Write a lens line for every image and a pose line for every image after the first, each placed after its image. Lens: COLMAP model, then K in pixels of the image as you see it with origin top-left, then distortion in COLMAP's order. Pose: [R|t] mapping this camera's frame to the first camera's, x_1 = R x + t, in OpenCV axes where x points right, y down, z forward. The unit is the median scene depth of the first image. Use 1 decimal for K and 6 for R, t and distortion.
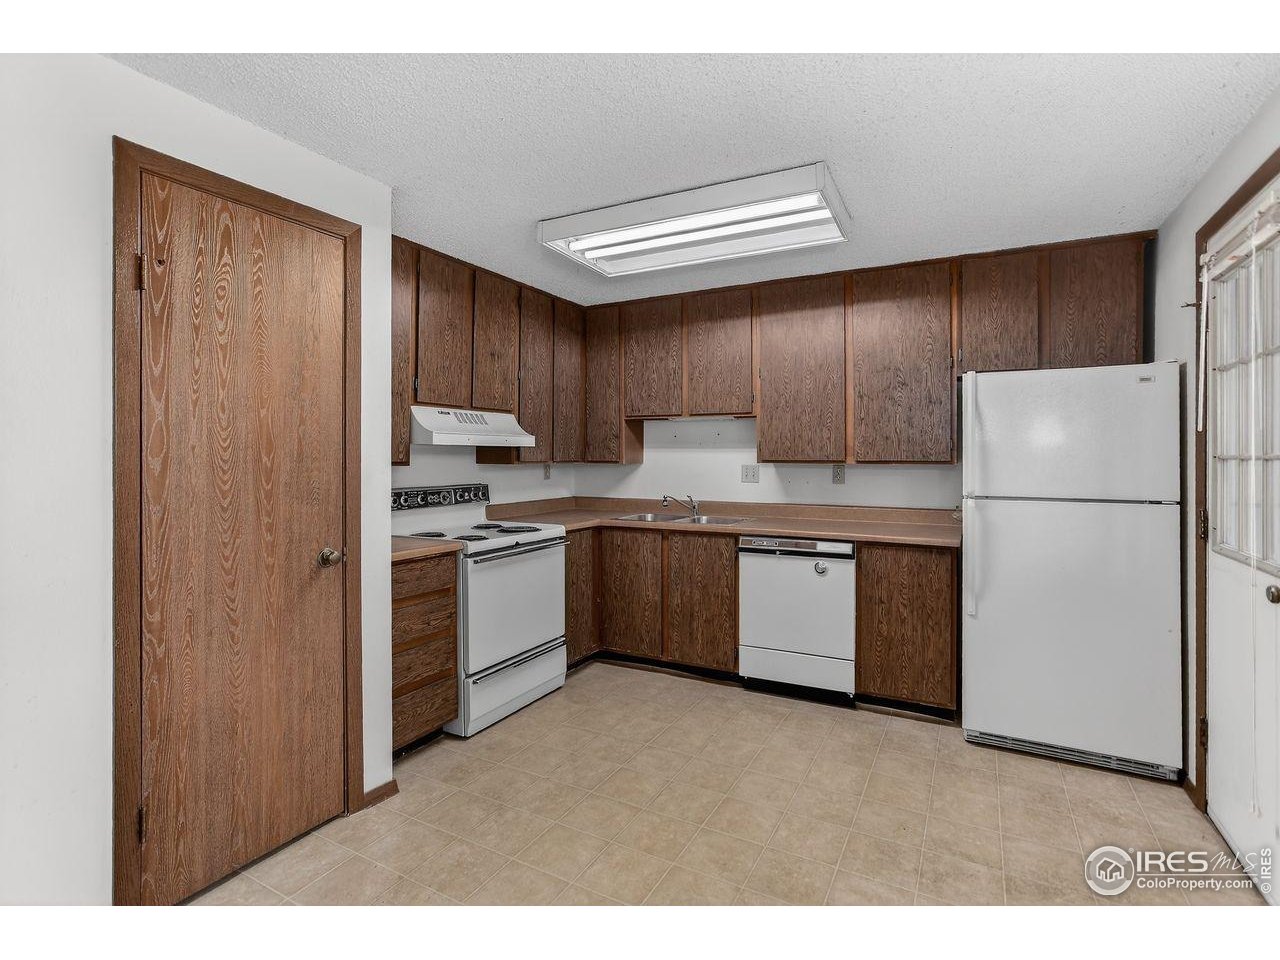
lens RADIAL K [[621.7, 0, 638.6], [0, 621.7, 460.6], [0, 0, 1]] dist [-0.020395, 0.008658]
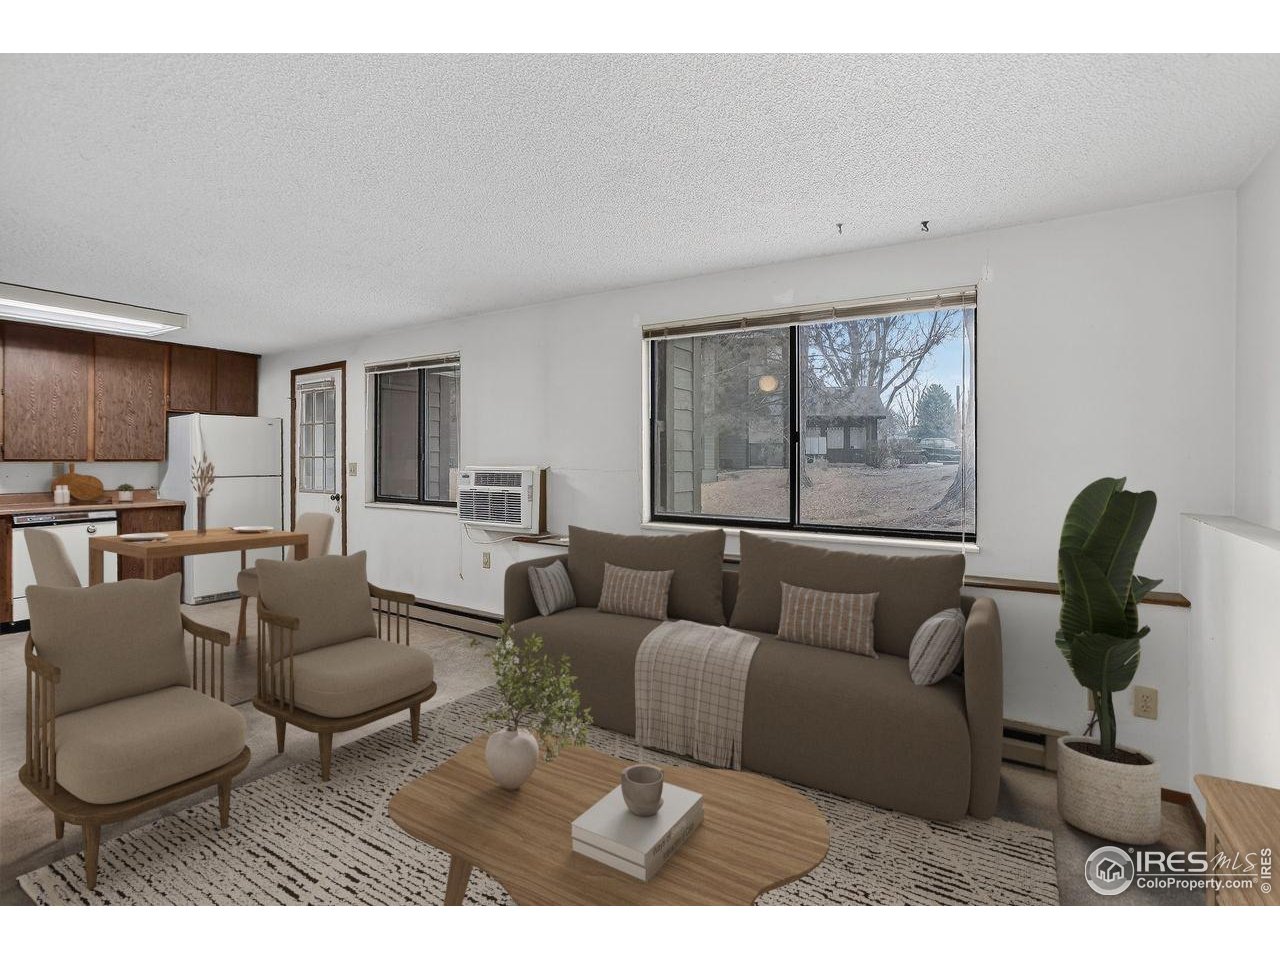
lens RADIAL K [[608.5, 0, 619.5], [0, 608.5, 456.3], [0, 0, 1]] dist [0.003435, 0.001475]
pose [[0.102431, 0.002964, 0.994736, -1.040883], [0.005789, 0.999977, -0.003575, 0.005276], [-0.994723, 0.006125, 0.102412, -0.438840]]
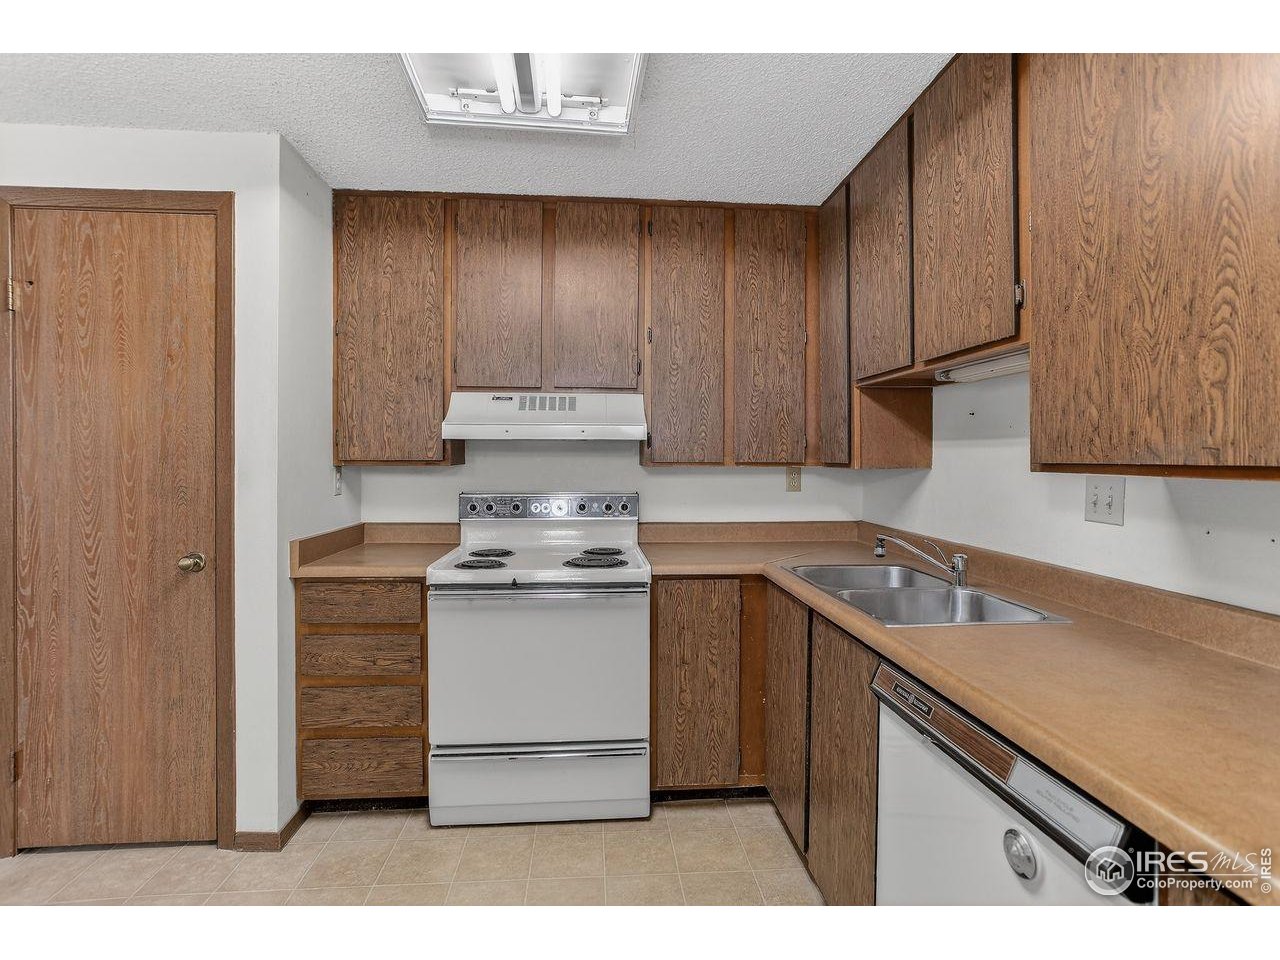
lens RADIAL K [[621.7, 0, 639.3], [0, 621.7, 468.4], [0, 0, 1]] dist [-0.020395, 0.008658]
pose [[0.544790, 0.015438, -0.838431, 0.416690], [-0.007112, 0.999880, 0.013789, -0.001210], [0.838543, -0.001550, 0.544834, 0.689234]]
